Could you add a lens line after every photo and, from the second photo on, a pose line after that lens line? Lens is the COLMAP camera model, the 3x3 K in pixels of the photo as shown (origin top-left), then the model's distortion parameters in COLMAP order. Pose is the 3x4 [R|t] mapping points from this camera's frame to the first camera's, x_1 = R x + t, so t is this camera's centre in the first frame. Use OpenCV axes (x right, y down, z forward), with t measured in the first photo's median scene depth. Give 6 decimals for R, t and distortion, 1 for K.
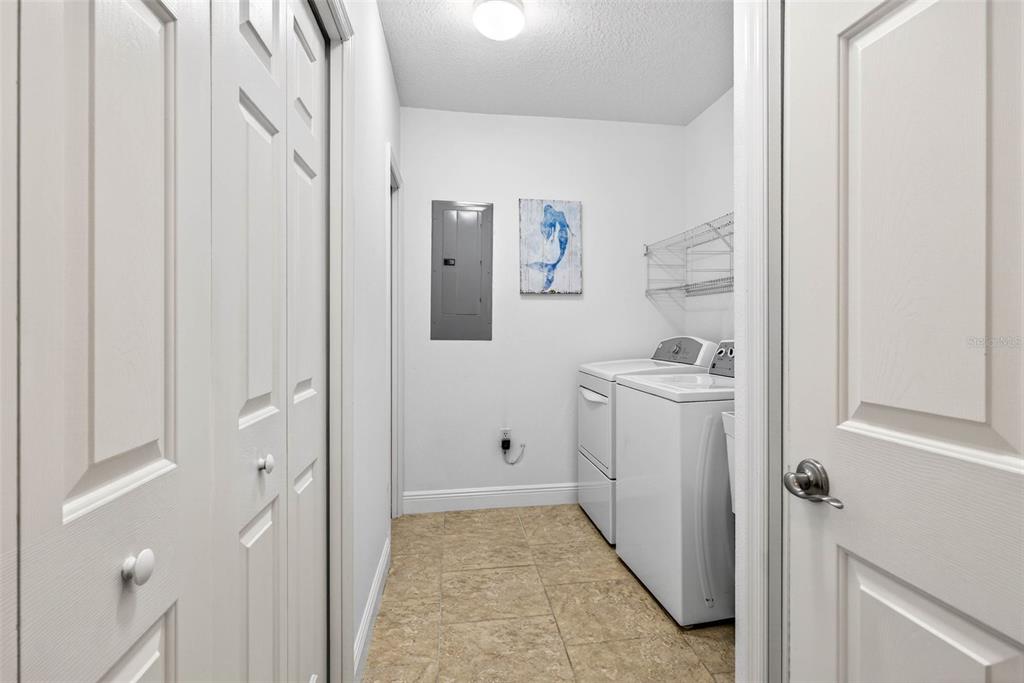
lens RADIAL K [[436.8, 0, 515.8], [0, 436.8, 323.5], [0, 0, 1]] dist [0.003742, 0.000086]
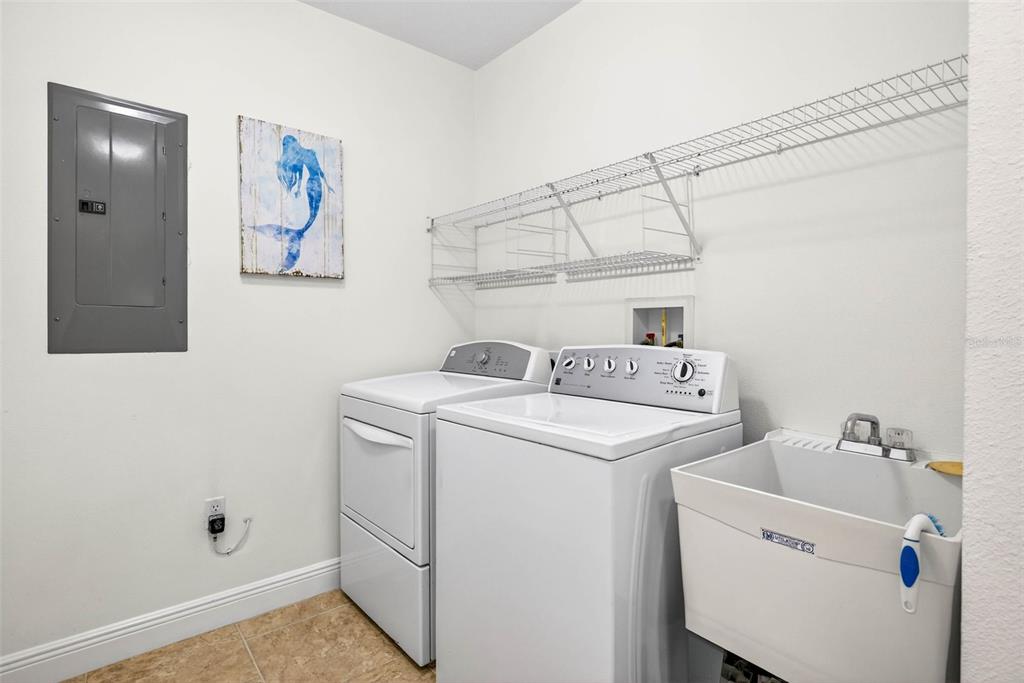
lens RADIAL K [[517.6, 0, 510.5], [0, 517.6, 335.5], [0, 0, 1]] dist [0.002640, 0.000217]
pose [[0.862773, -0.008391, 0.505521, -0.031985], [-0.003079, 0.999757, 0.021850, 0.000865], [-0.505581, -0.020408, 0.862538, 0.185841]]
